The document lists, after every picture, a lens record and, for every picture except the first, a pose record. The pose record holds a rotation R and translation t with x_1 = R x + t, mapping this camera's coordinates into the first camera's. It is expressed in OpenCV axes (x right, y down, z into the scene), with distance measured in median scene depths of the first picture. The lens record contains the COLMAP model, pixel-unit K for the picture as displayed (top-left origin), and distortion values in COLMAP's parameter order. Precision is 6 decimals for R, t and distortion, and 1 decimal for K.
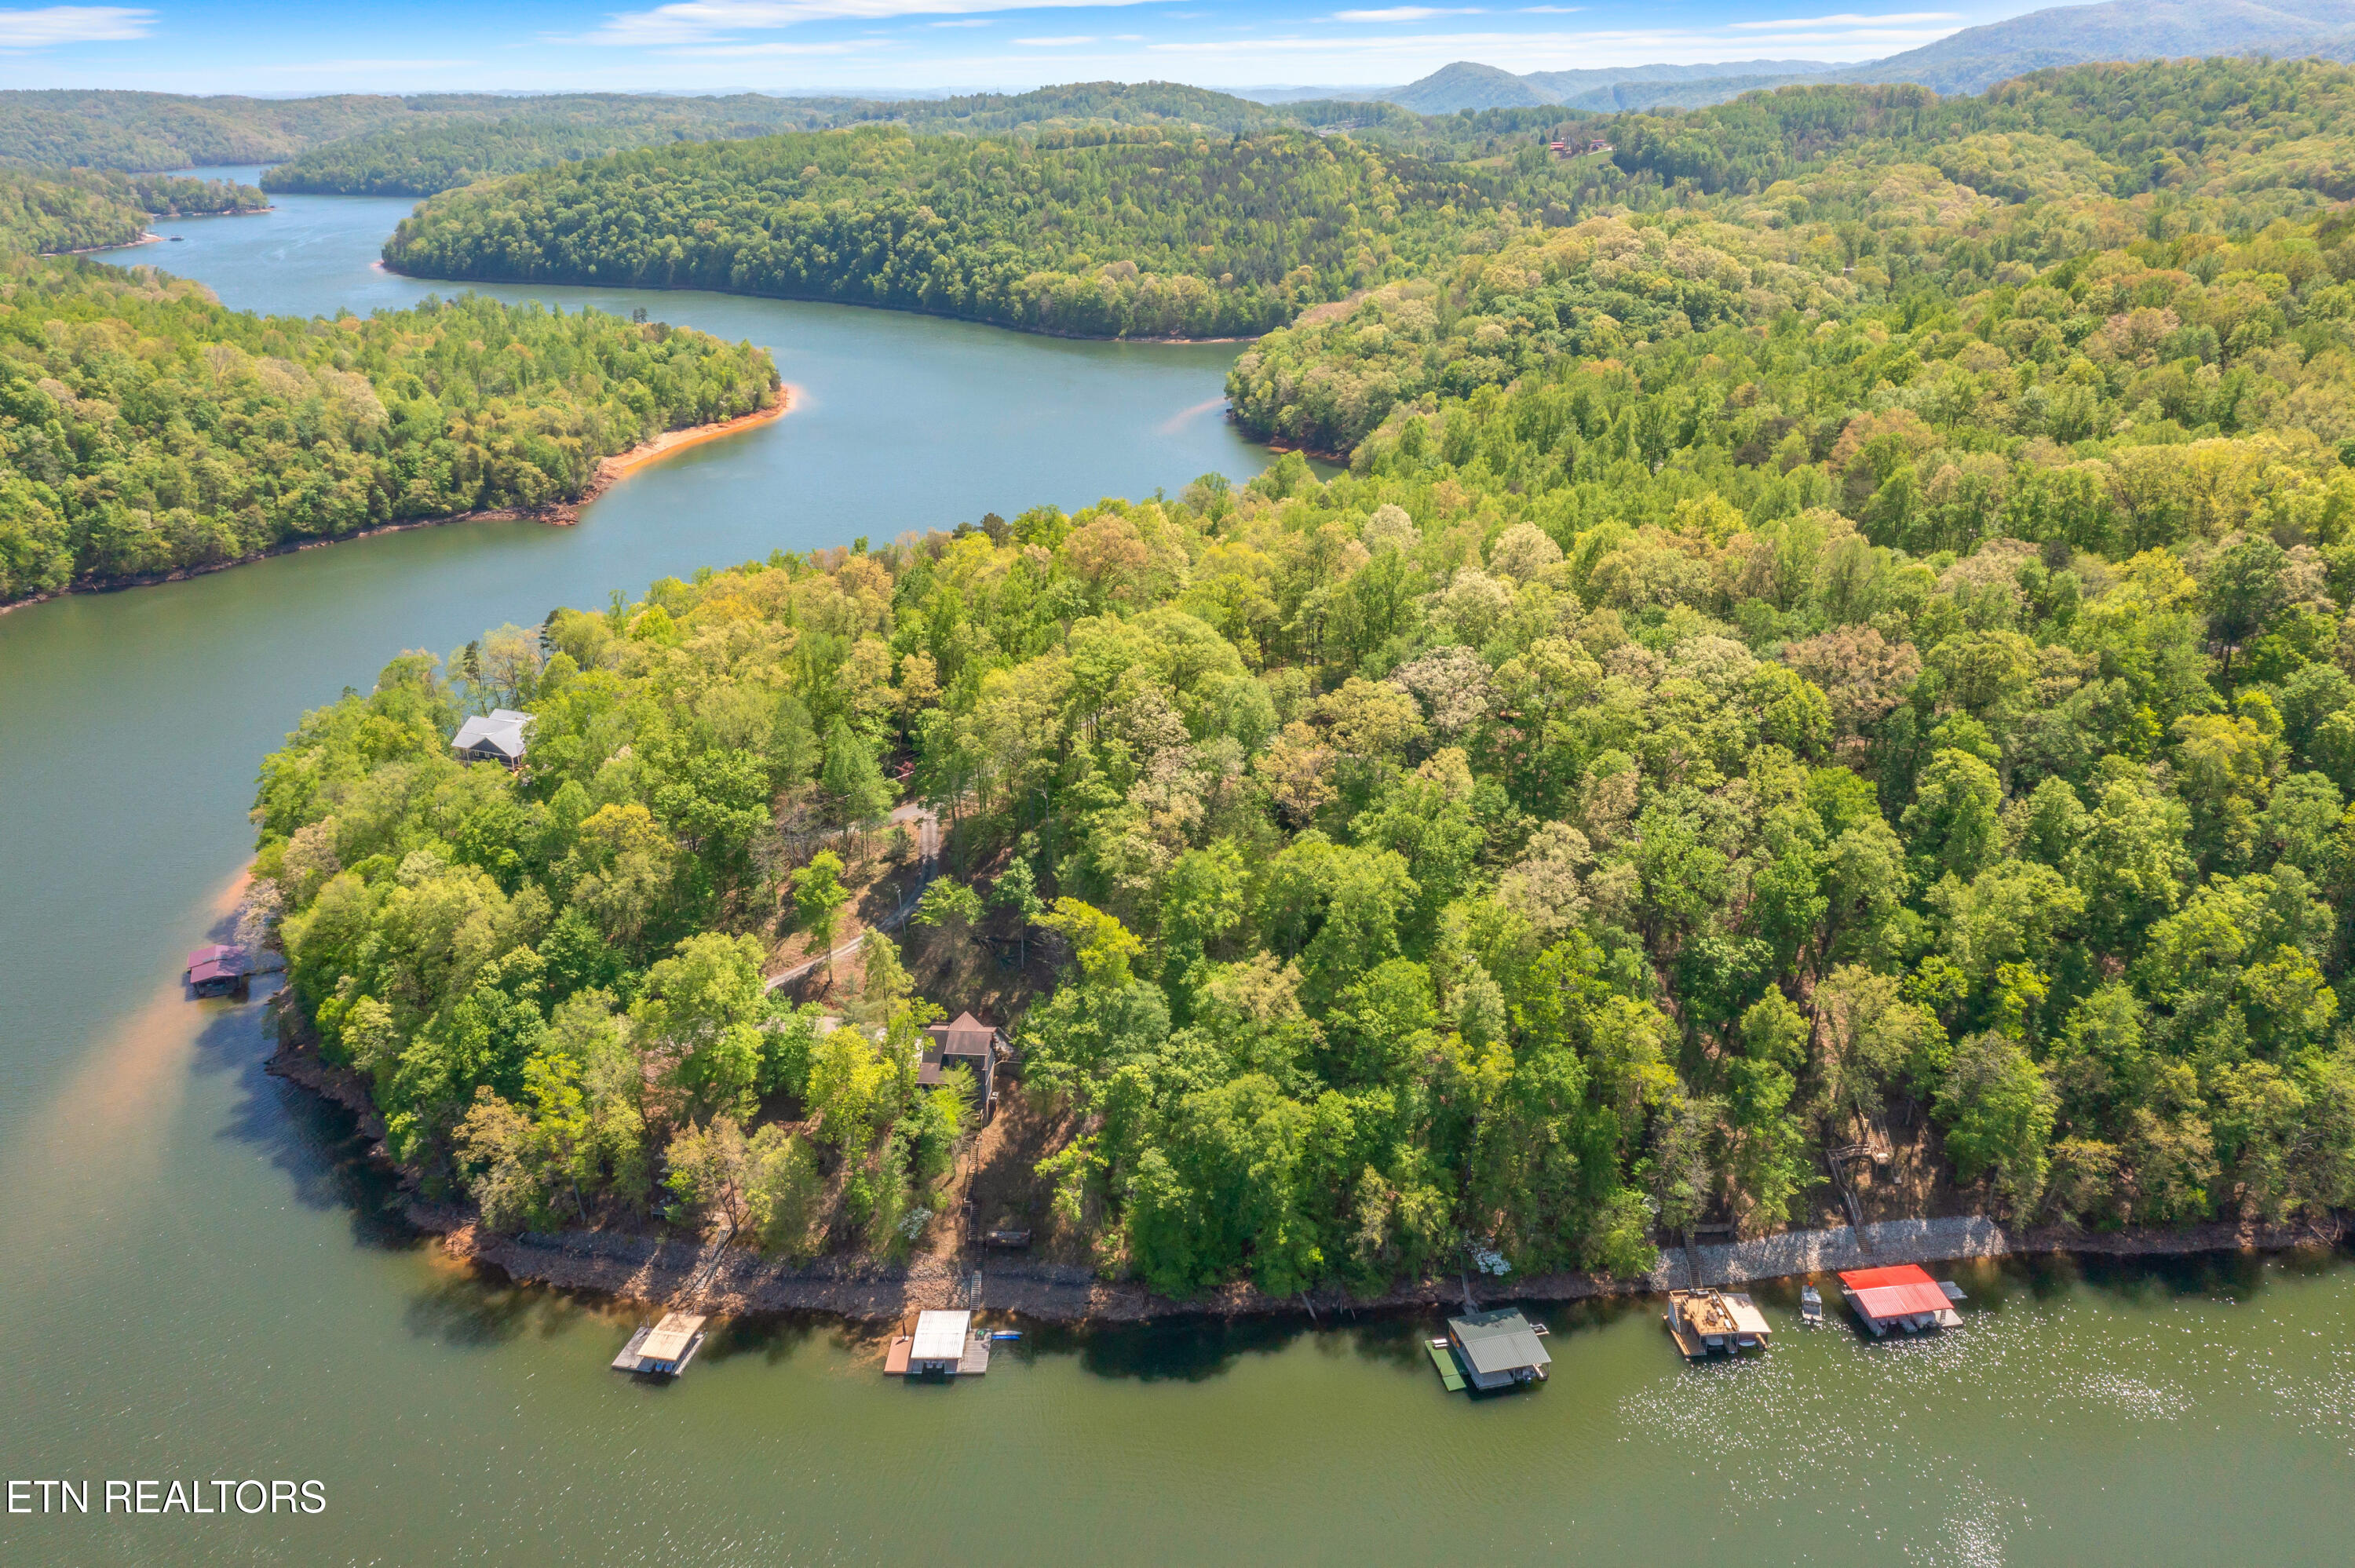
lens RADIAL K [[1871.1, 0, 1164.2], [0, 1871.1, 779.3], [0, 0, 1]] dist [-0.003832, 0.000199]
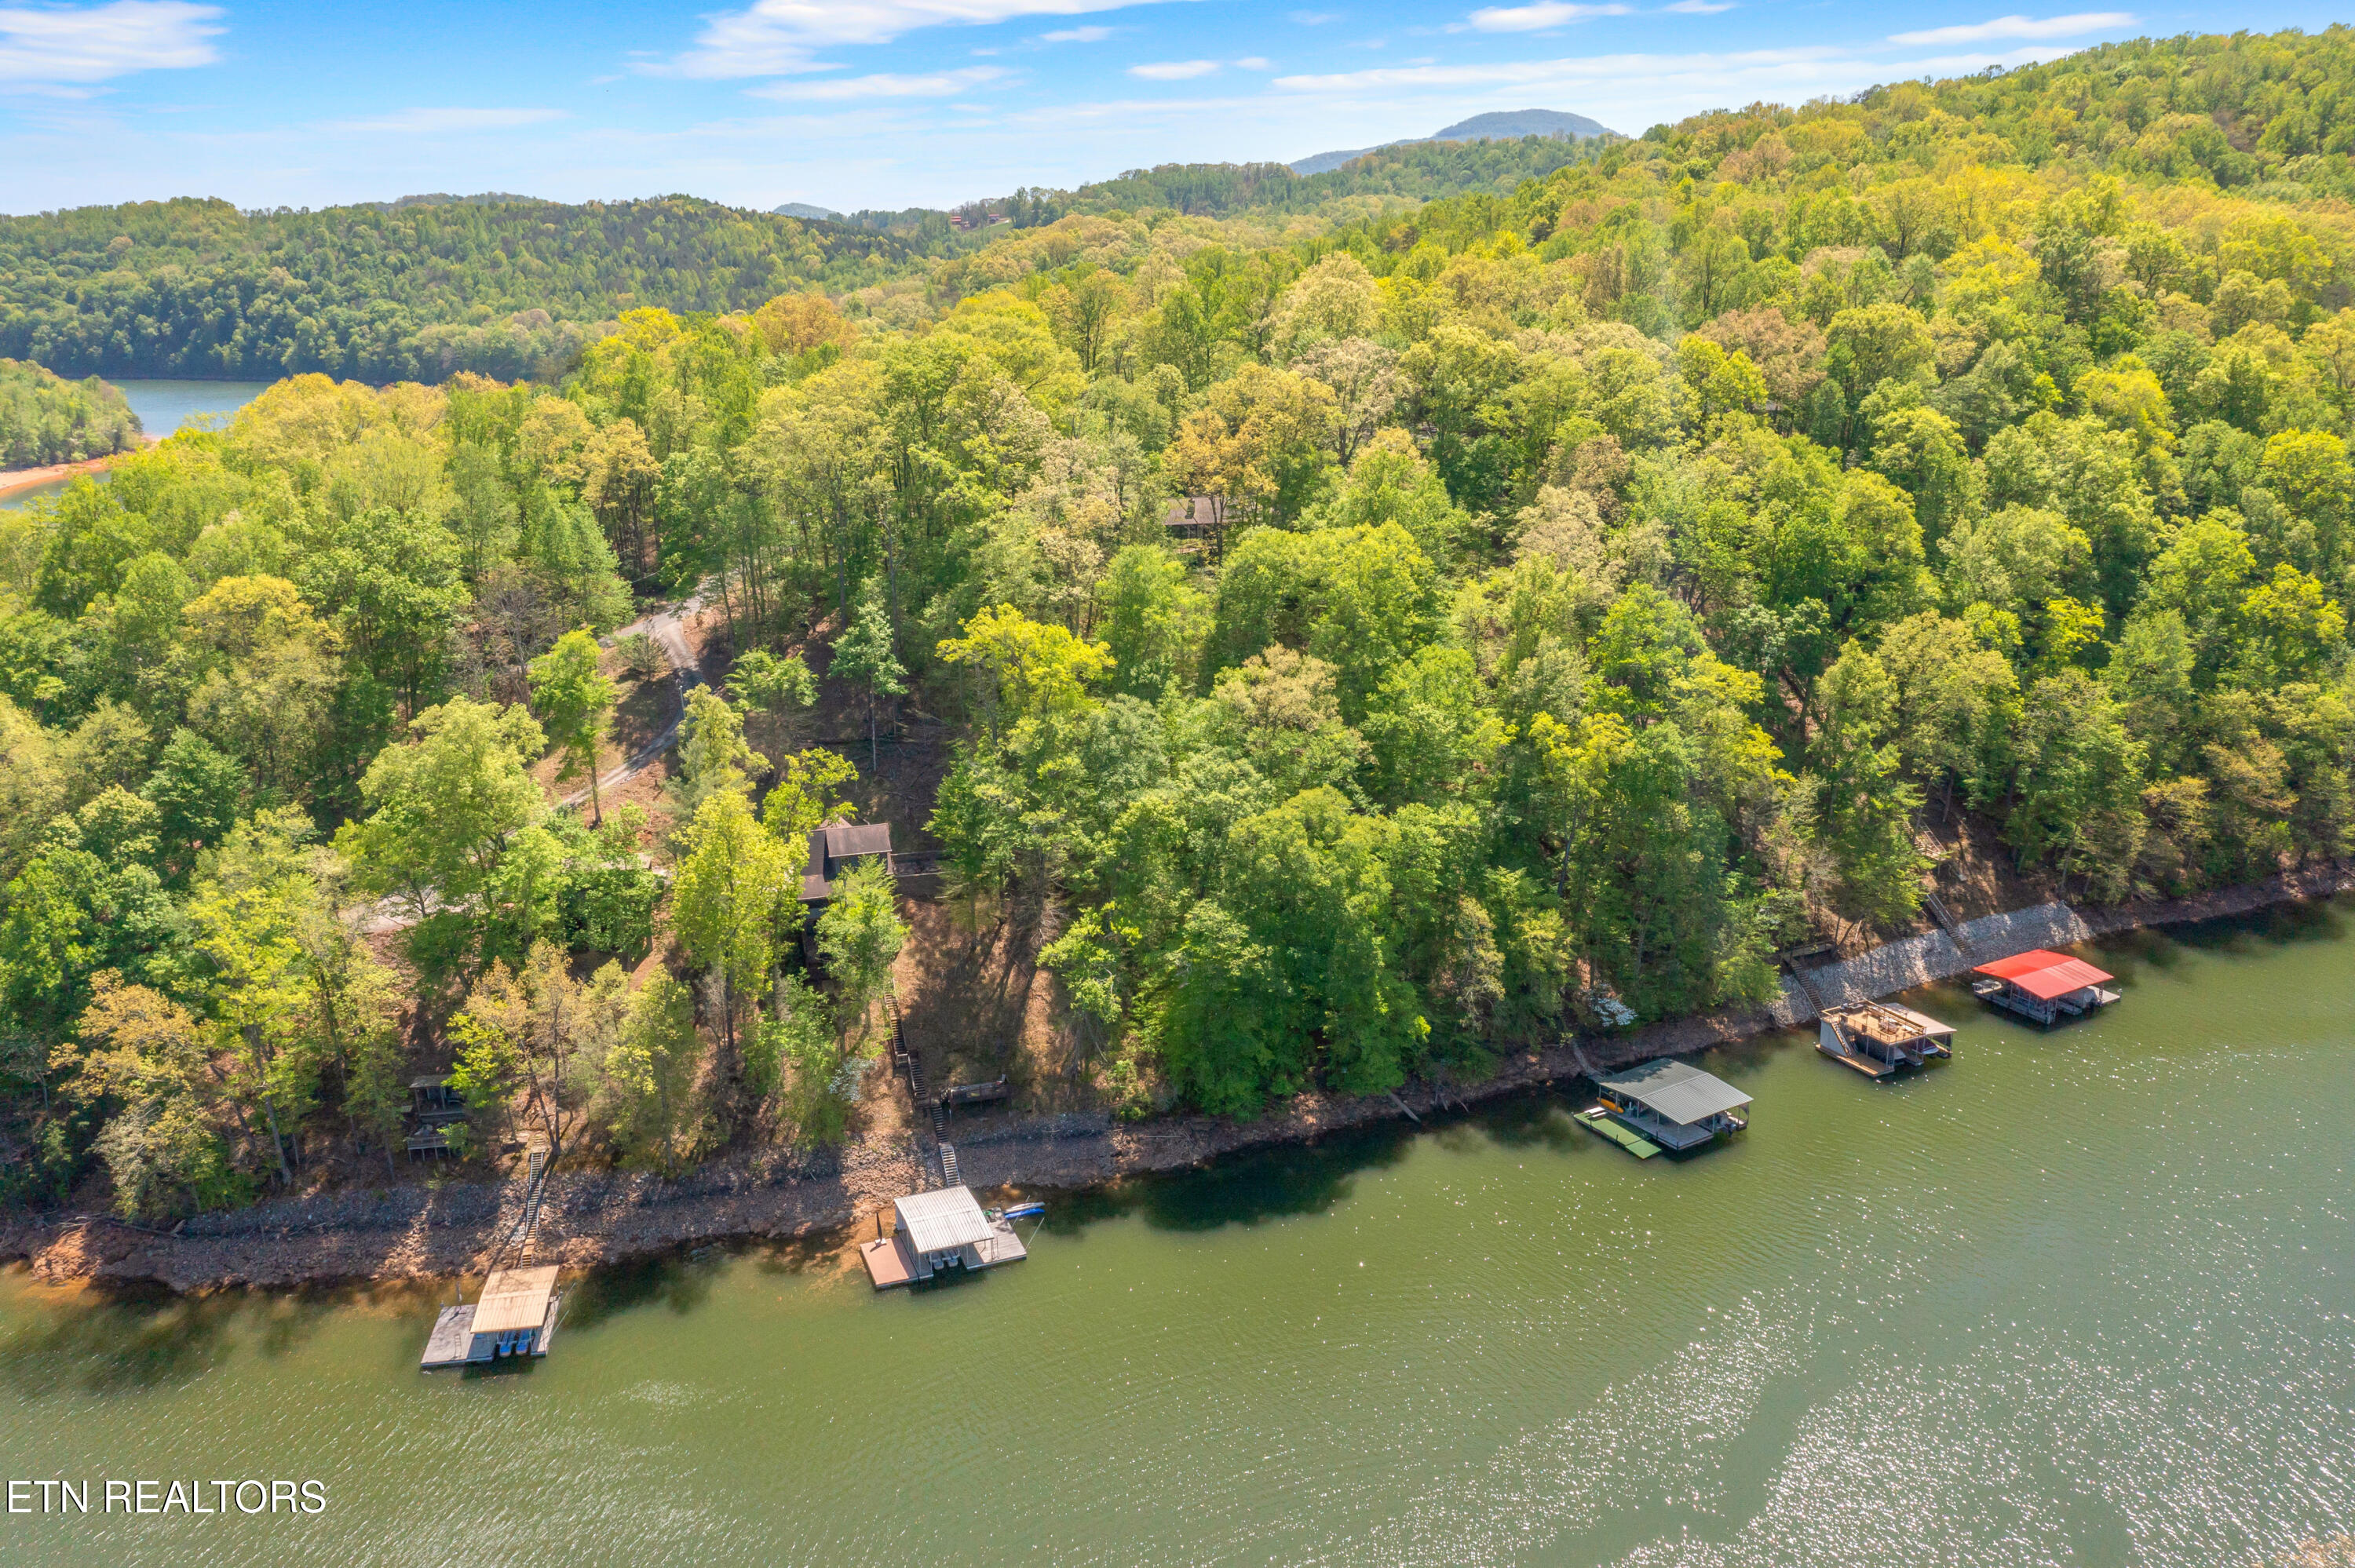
lens RADIAL K [[1871.1, 0, 1164.2], [0, 1871.1, 779.3], [0, 0, 1]] dist [-0.003832, 0.000199]
pose [[0.939696, -0.099342, 0.327267, -0.229385], [0.126182, 0.990082, -0.061773, 0.180232], [-0.317884, 0.099344, 0.942911, 0.311800]]
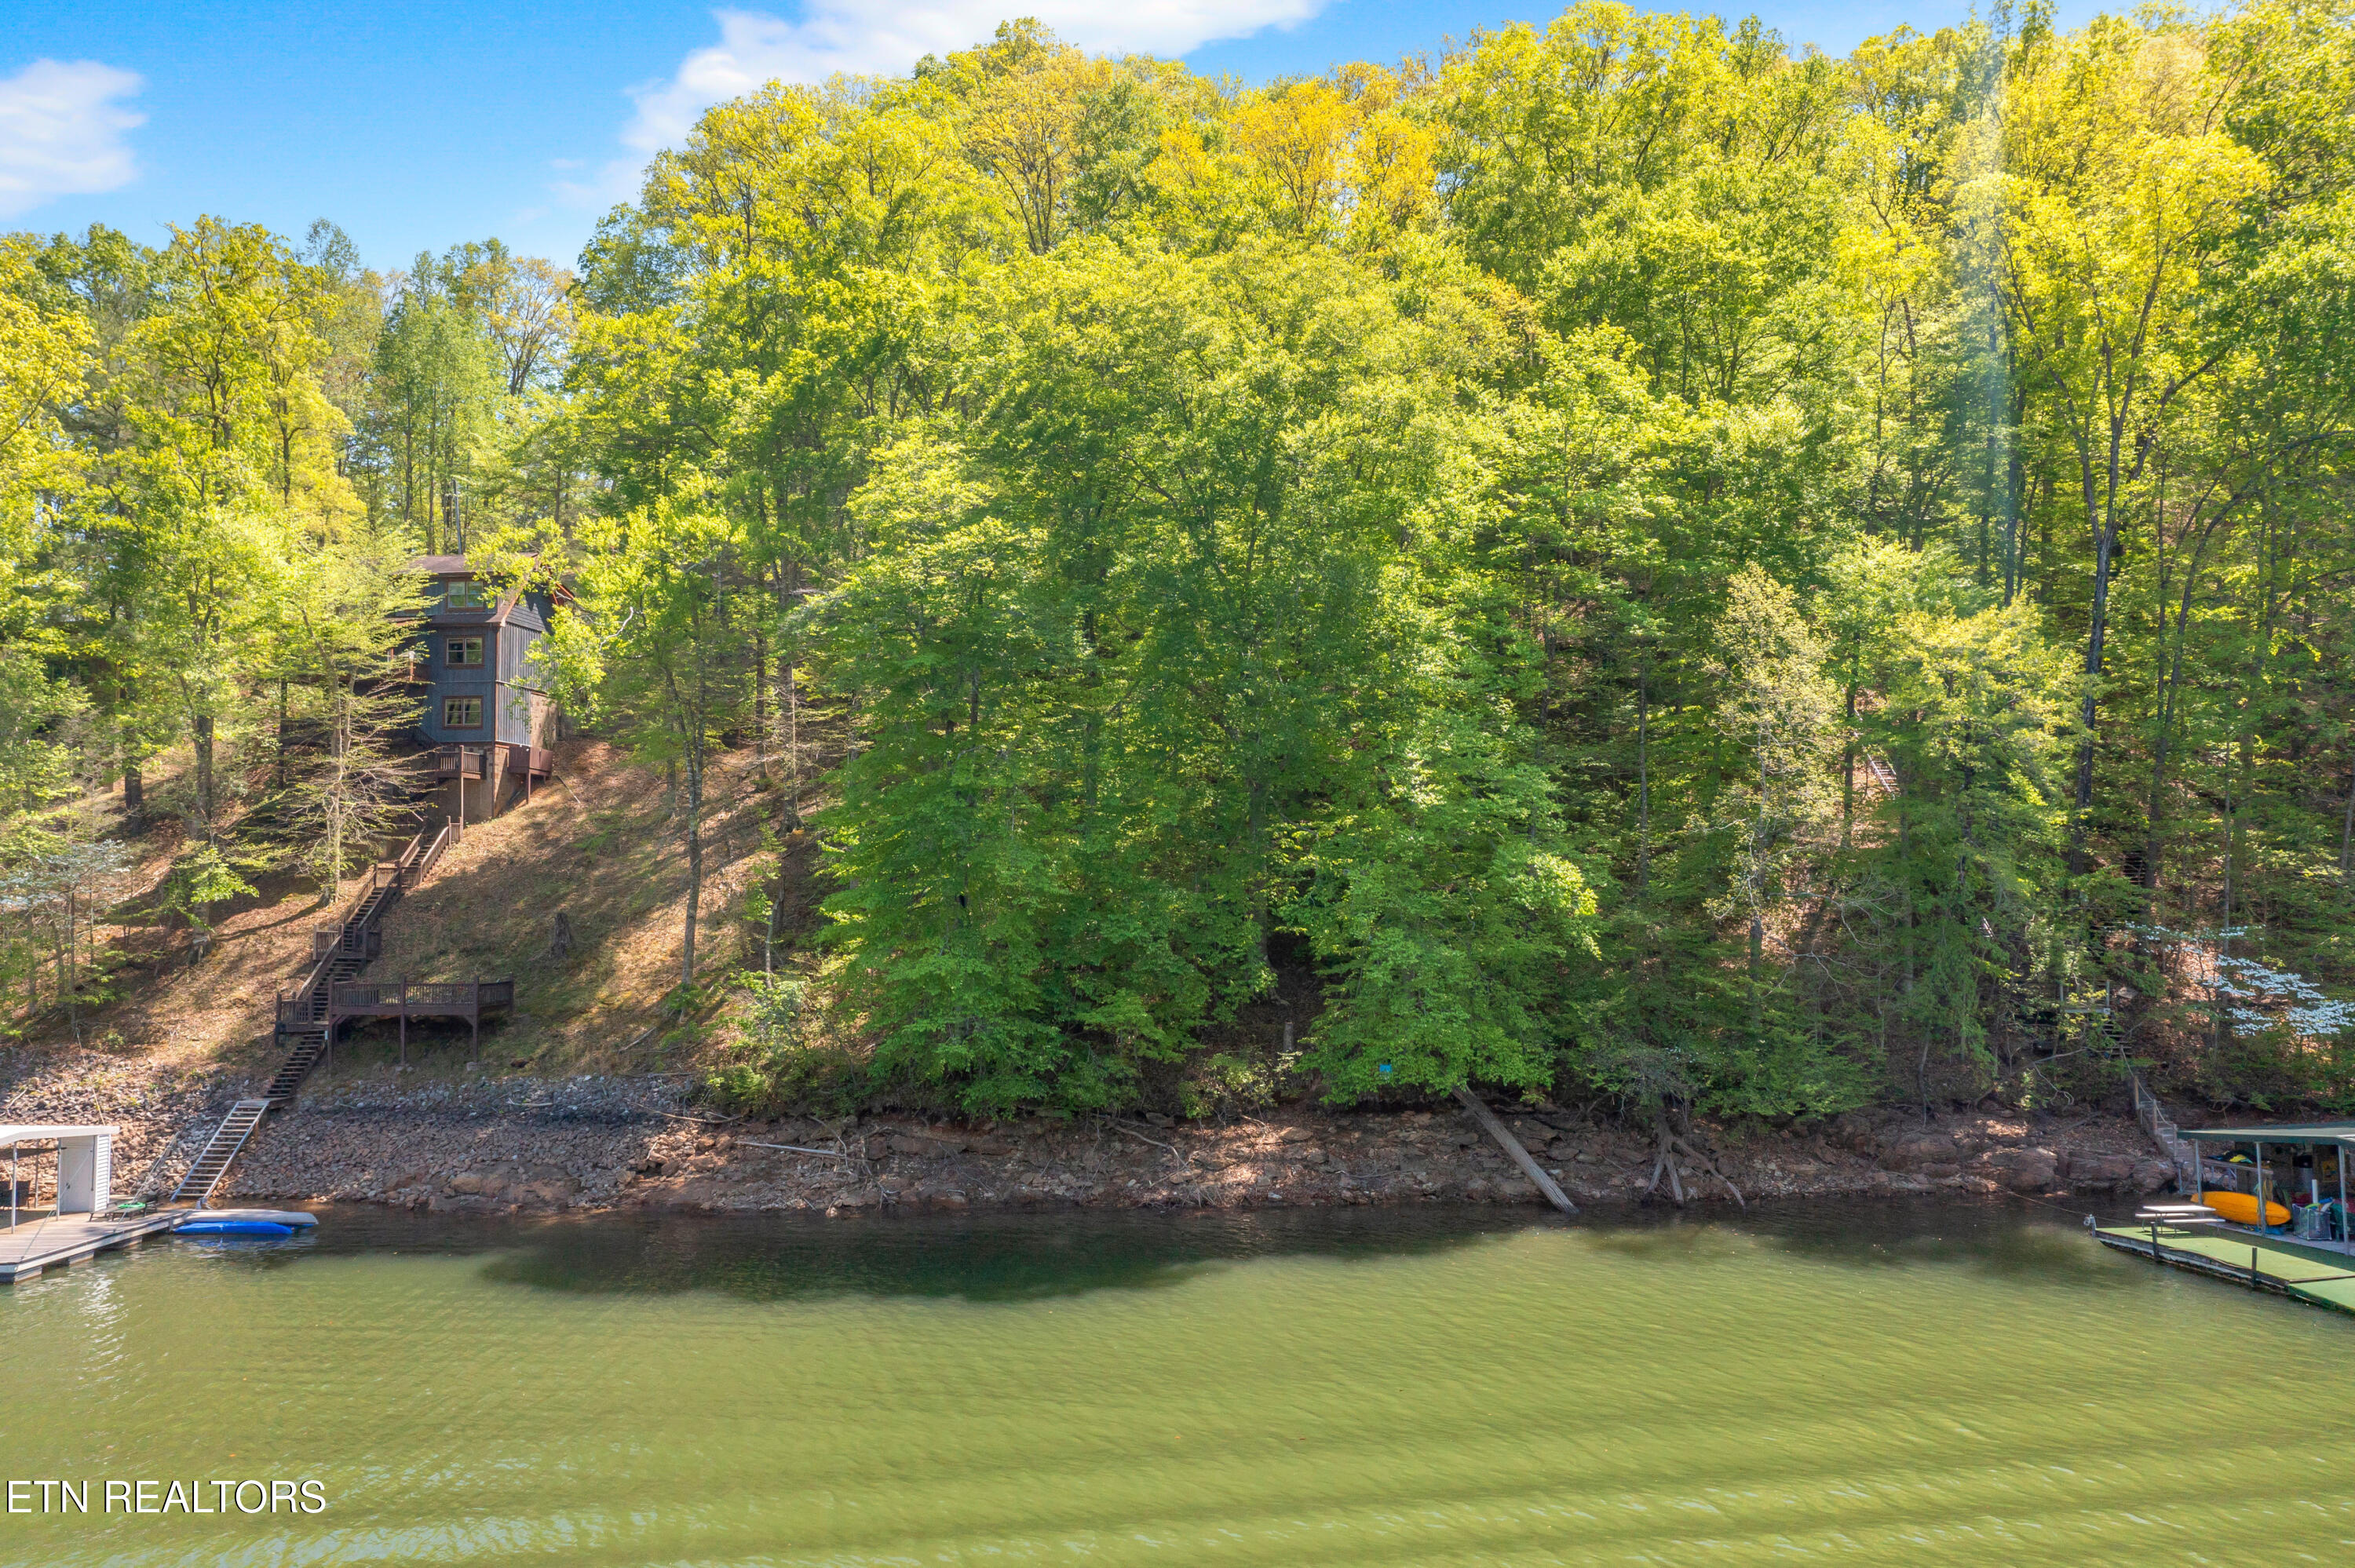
lens RADIAL K [[1897.6, 0, 1167.4], [0, 1897.6, 762.7], [0, 0, 1]] dist [-0.010449, -0.001081]
pose [[0.999530, 0.003338, -0.030477, 0.035043], [-0.015511, 0.912514, -0.408752, 0.320763], [0.026446, 0.409032, 0.912137, 0.724700]]
